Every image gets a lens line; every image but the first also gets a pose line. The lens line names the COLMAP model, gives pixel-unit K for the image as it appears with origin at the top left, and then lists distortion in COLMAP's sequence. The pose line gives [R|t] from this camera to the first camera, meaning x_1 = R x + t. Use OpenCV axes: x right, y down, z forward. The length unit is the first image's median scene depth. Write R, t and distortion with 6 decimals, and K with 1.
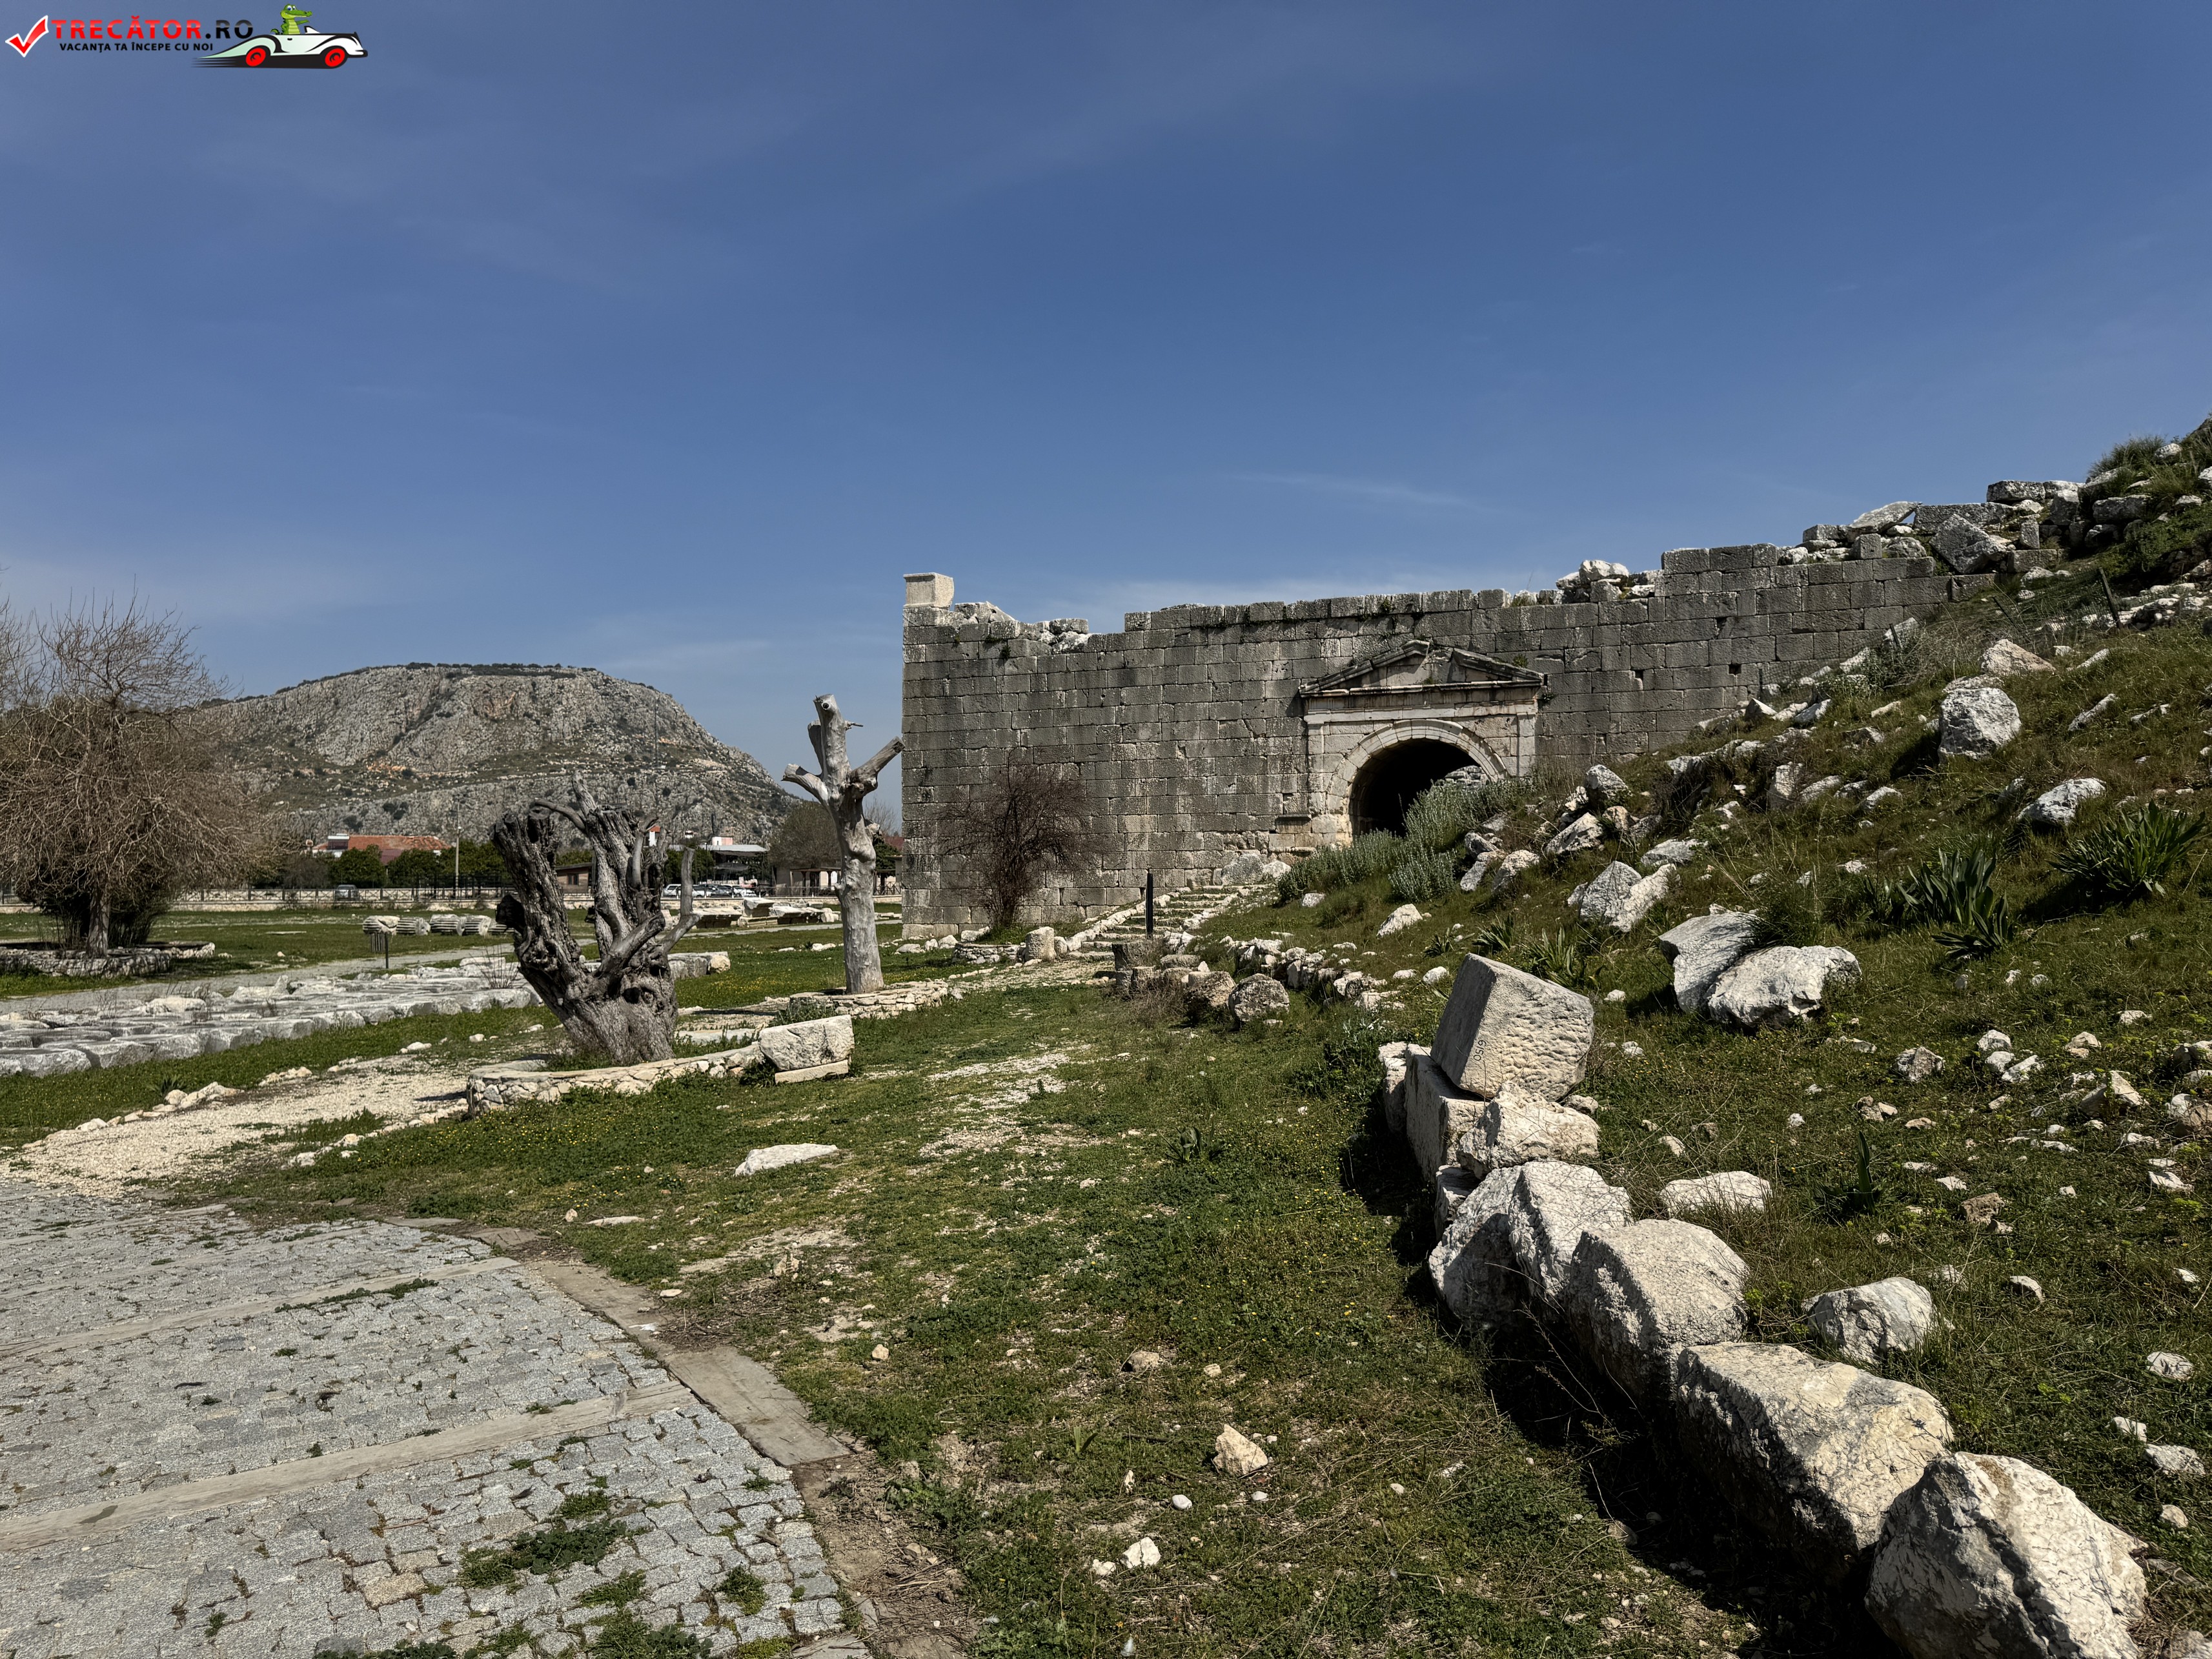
lens RADIAL K [[1561.3, 0, 1095.9], [0, 1561.3, 847.1], [0, 0, 1]] dist [0.074392, -0.091465]
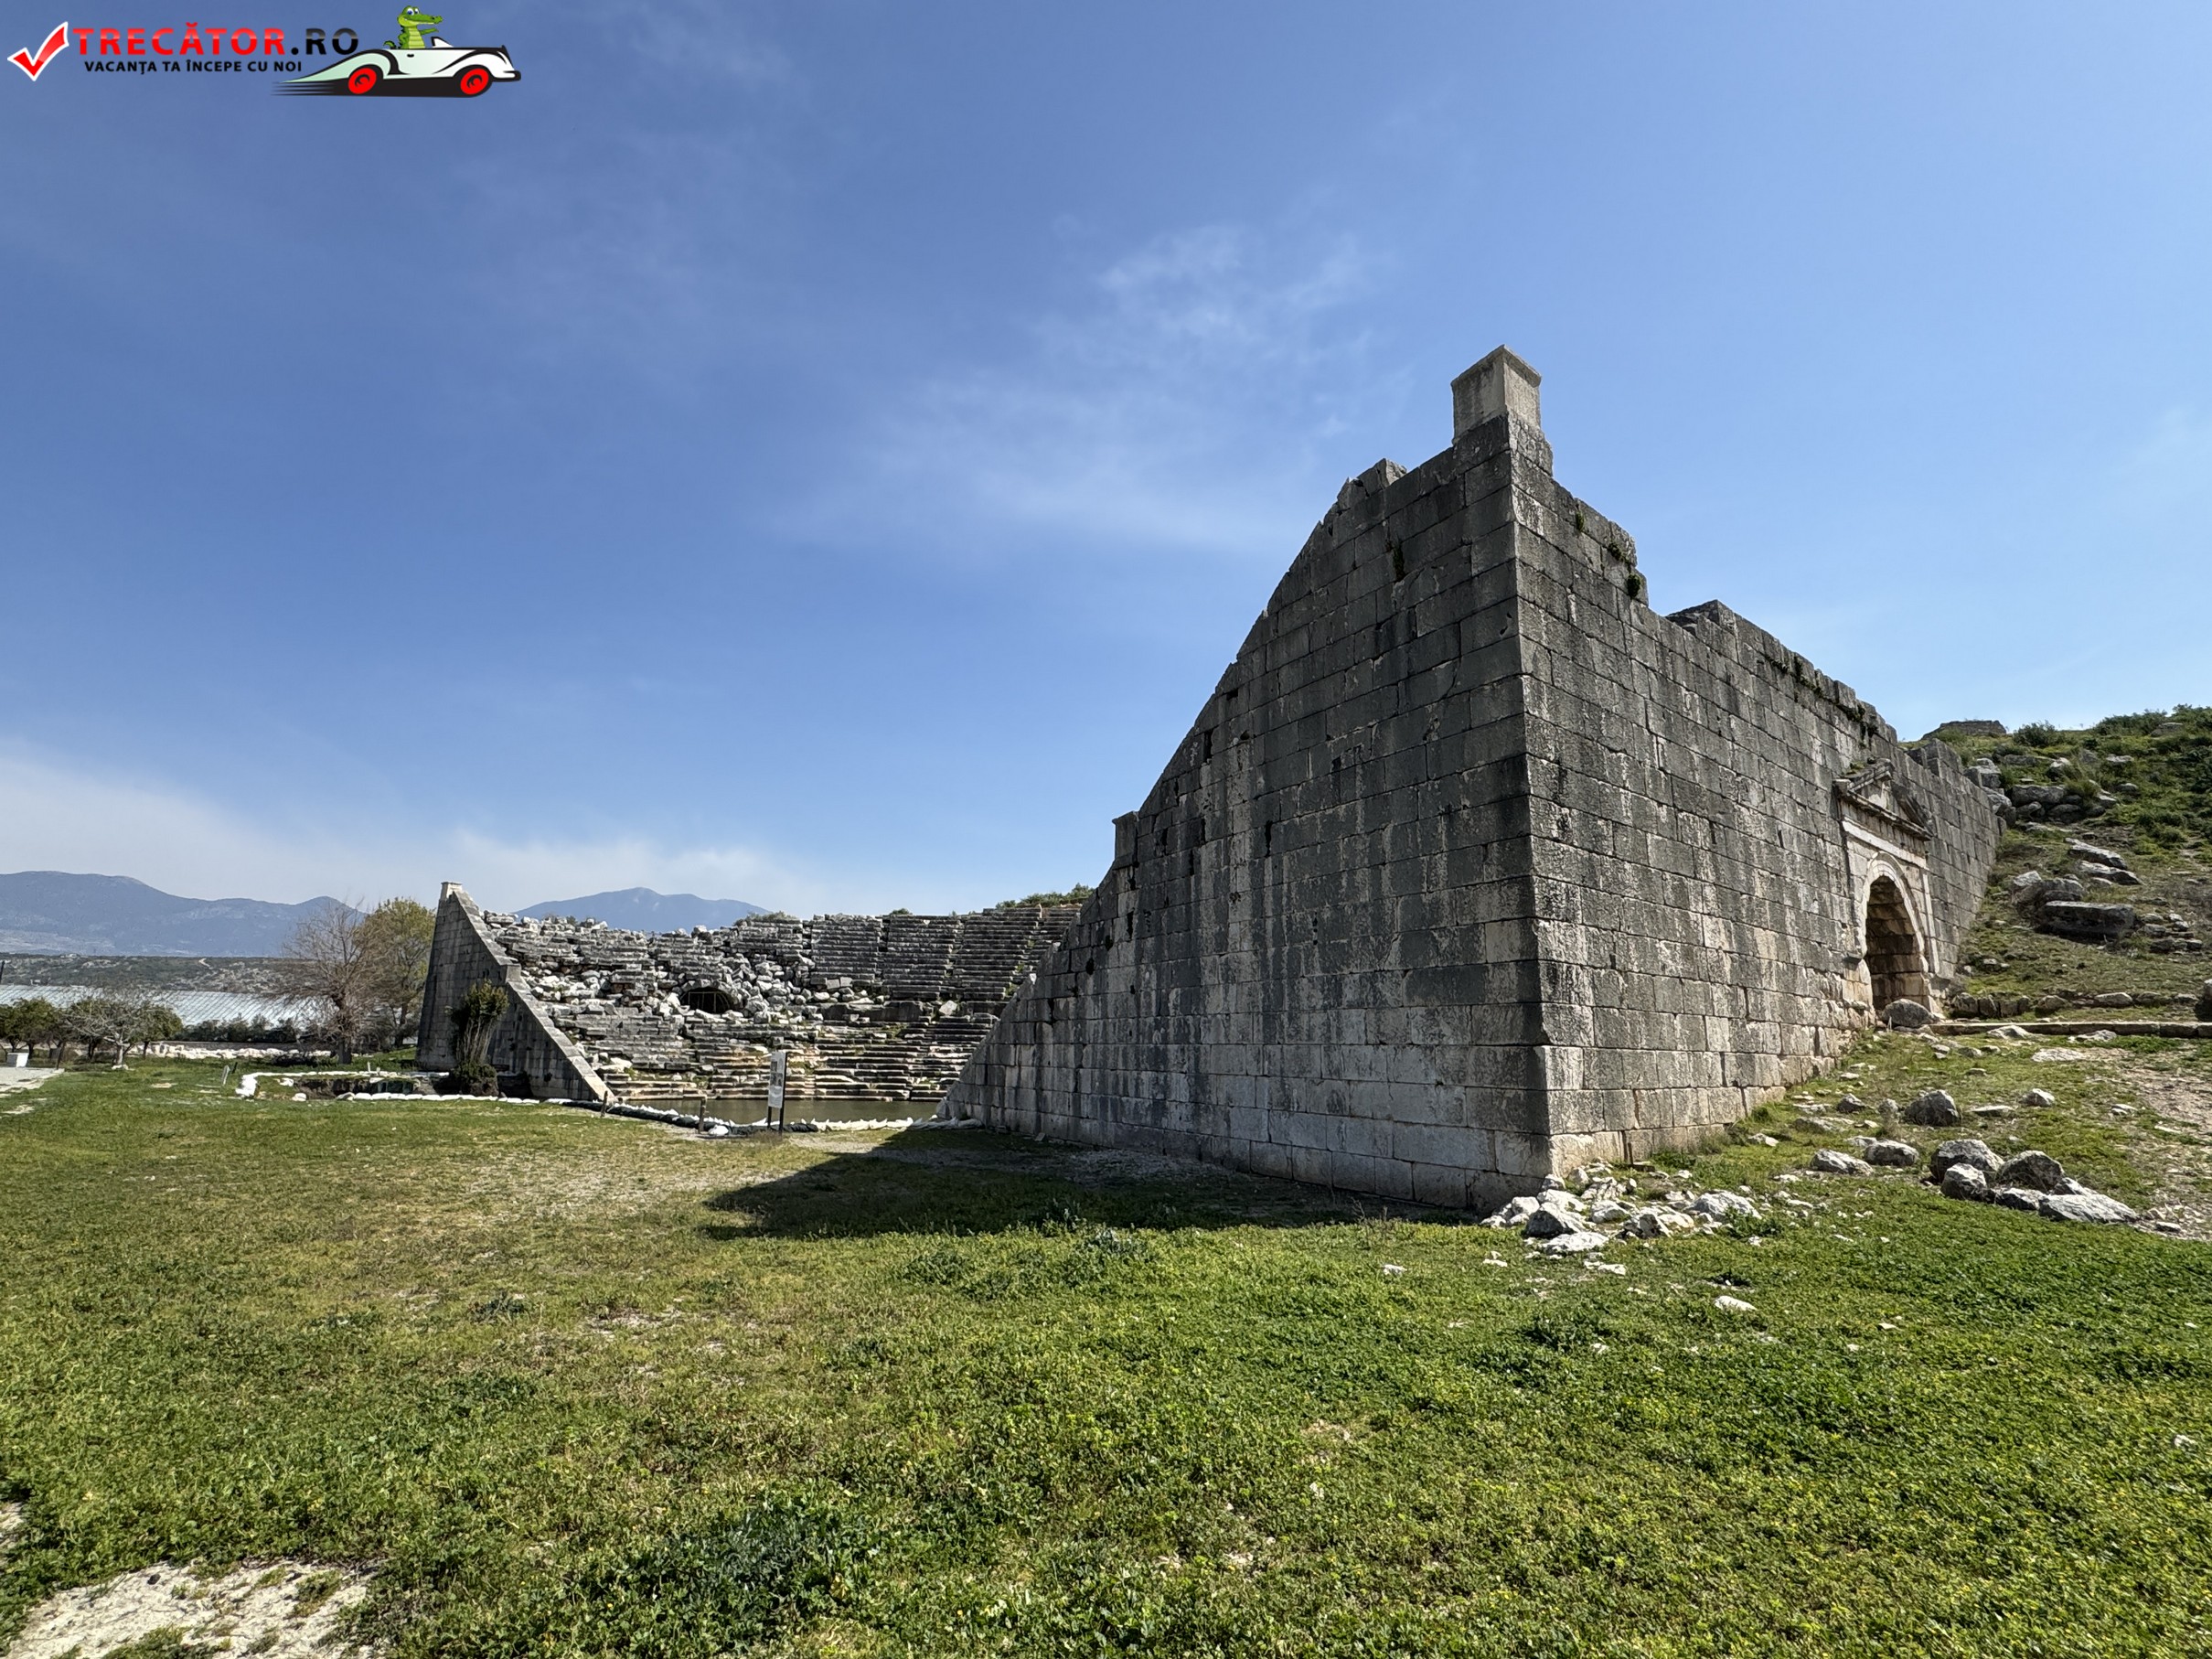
lens RADIAL K [[1111.7, 0, 1118.8], [0, 1111.7, 826.3], [0, 0, 1]] dist [-0.002989, -0.000202]
pose [[0.447694, 0.198332, 0.871914, -0.462689], [-0.040659, 0.978598, -0.201723, 0.036607], [-0.893262, 0.054859, 0.446176, 1.046672]]
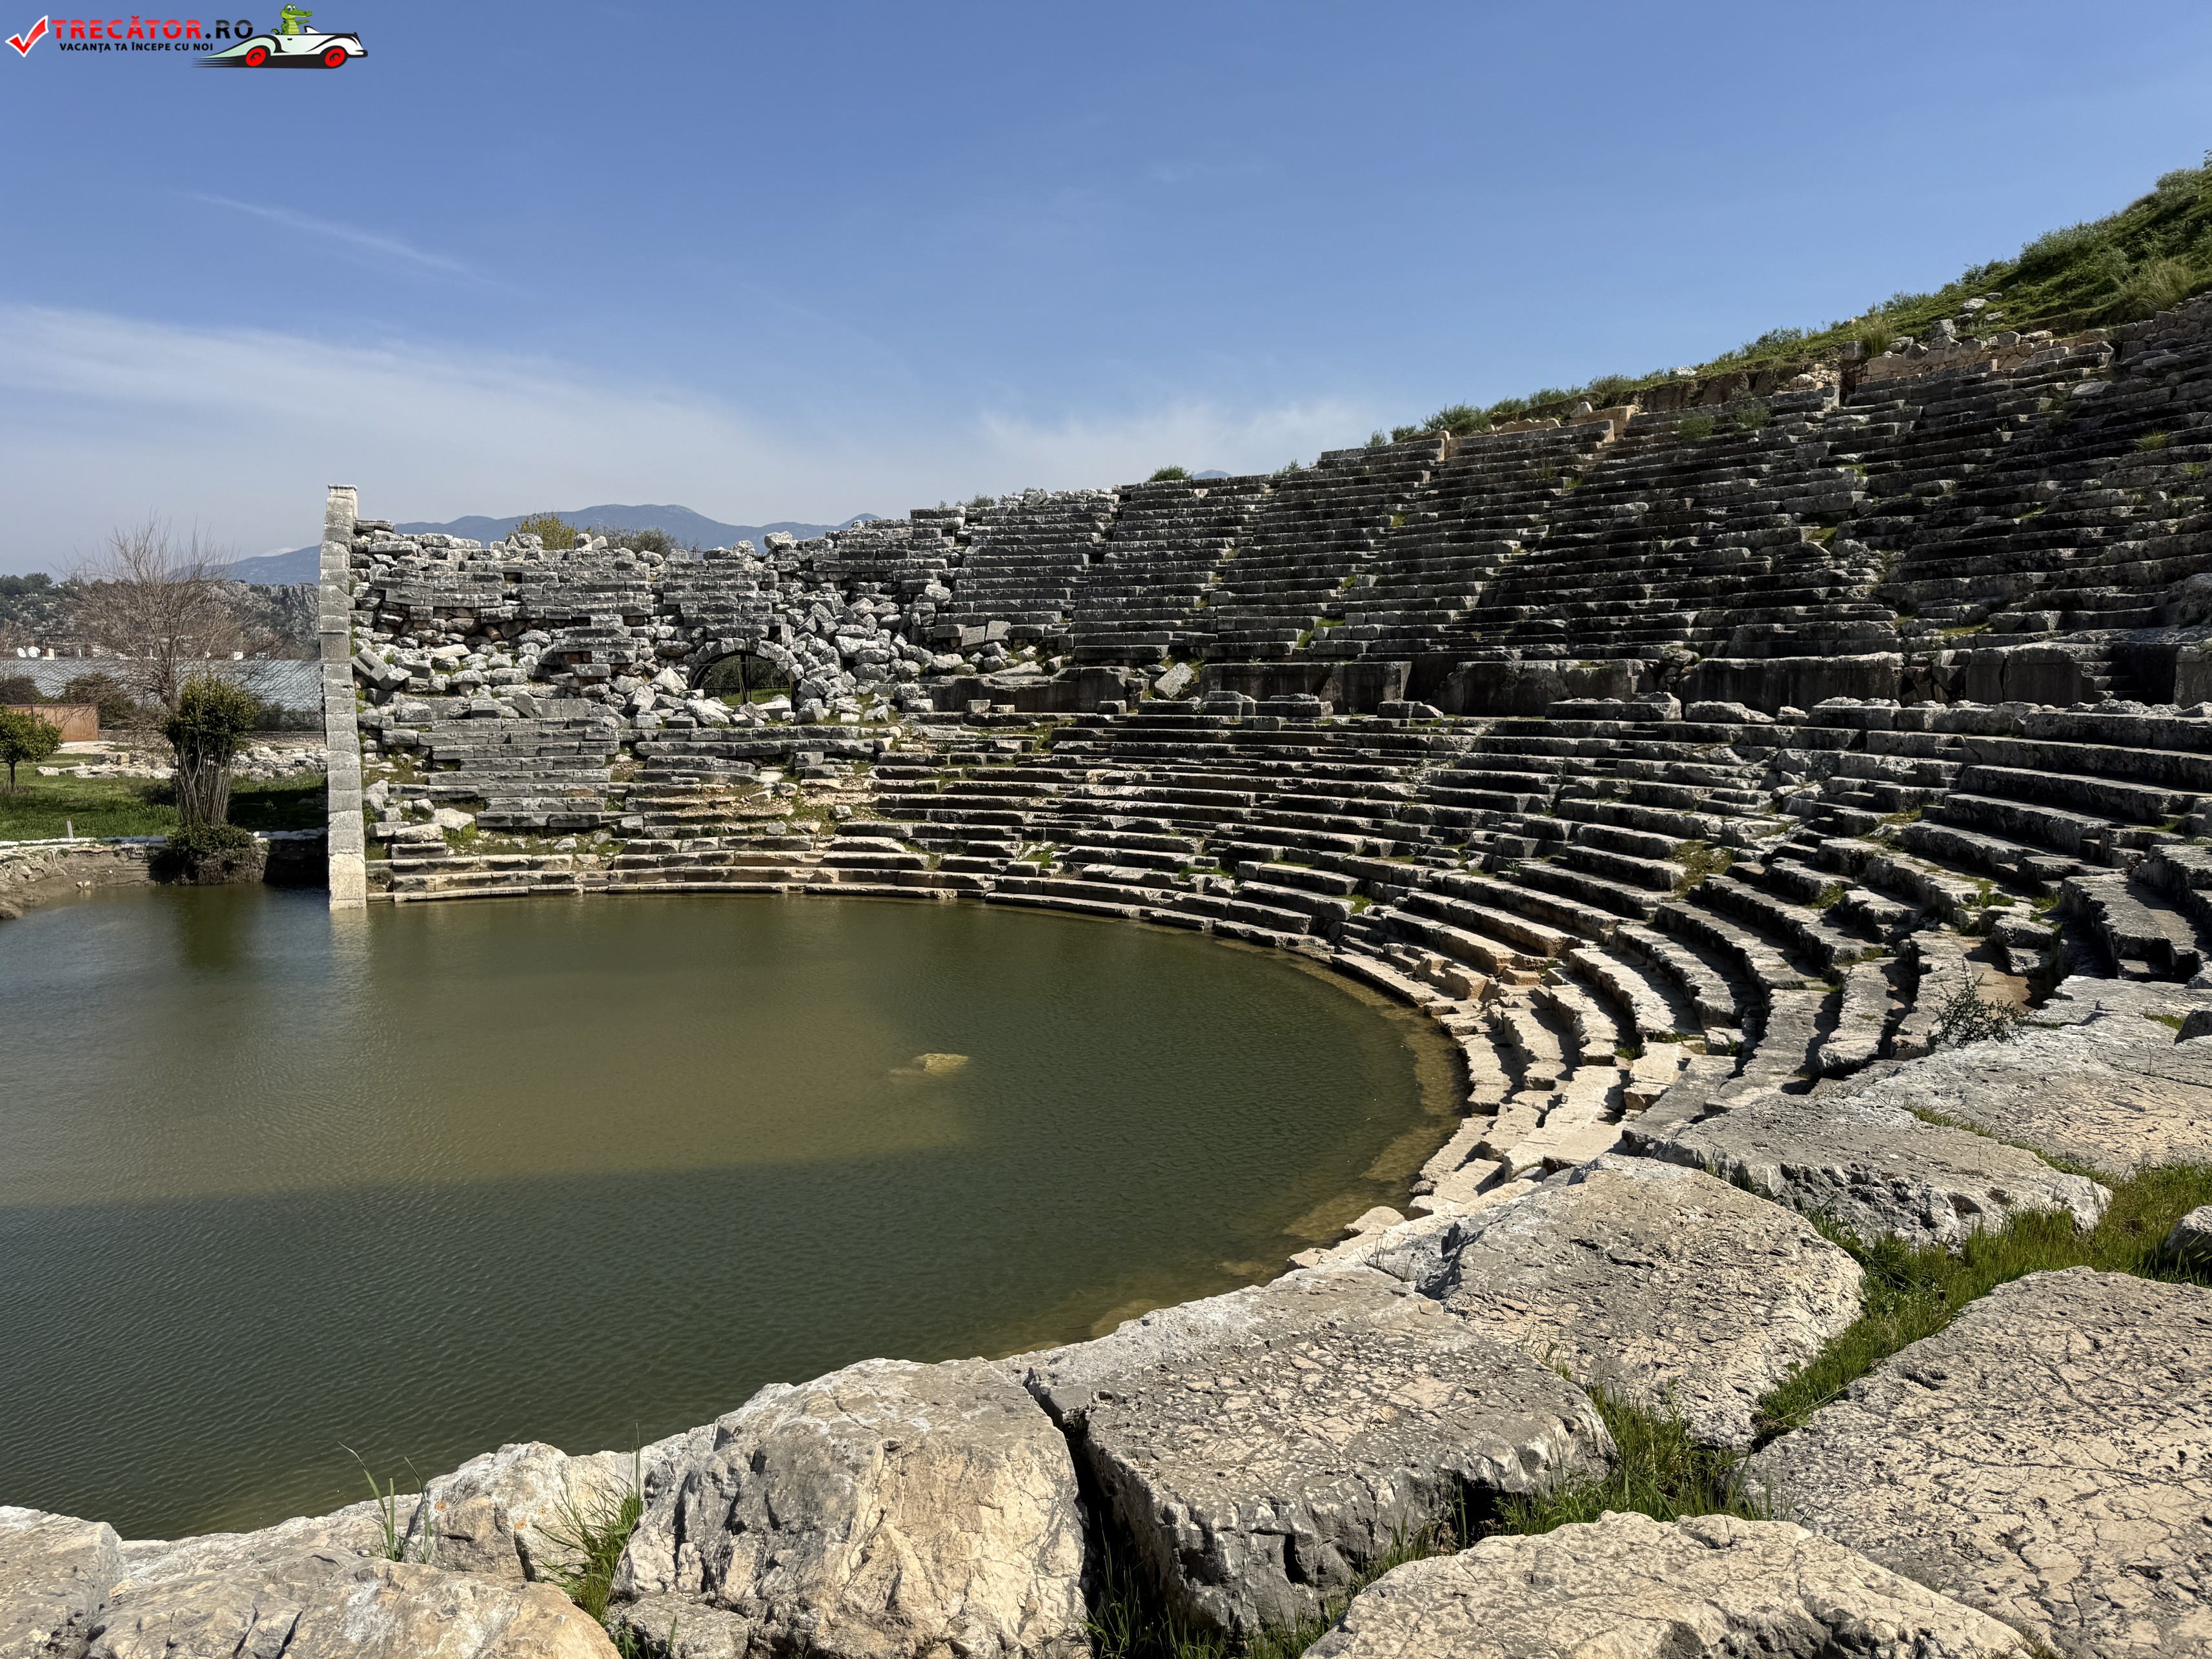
lens RADIAL K [[1561.3, 0, 1122.1], [0, 1561.3, 847.5], [0, 0, 1]] dist [0.074392, -0.091465]
pose [[0.803594, -0.056175, 0.592521, 0.301692], [-0.015702, 0.993188, 0.115456, -0.036686], [-0.594971, -0.102083, 0.797238, 1.178834]]
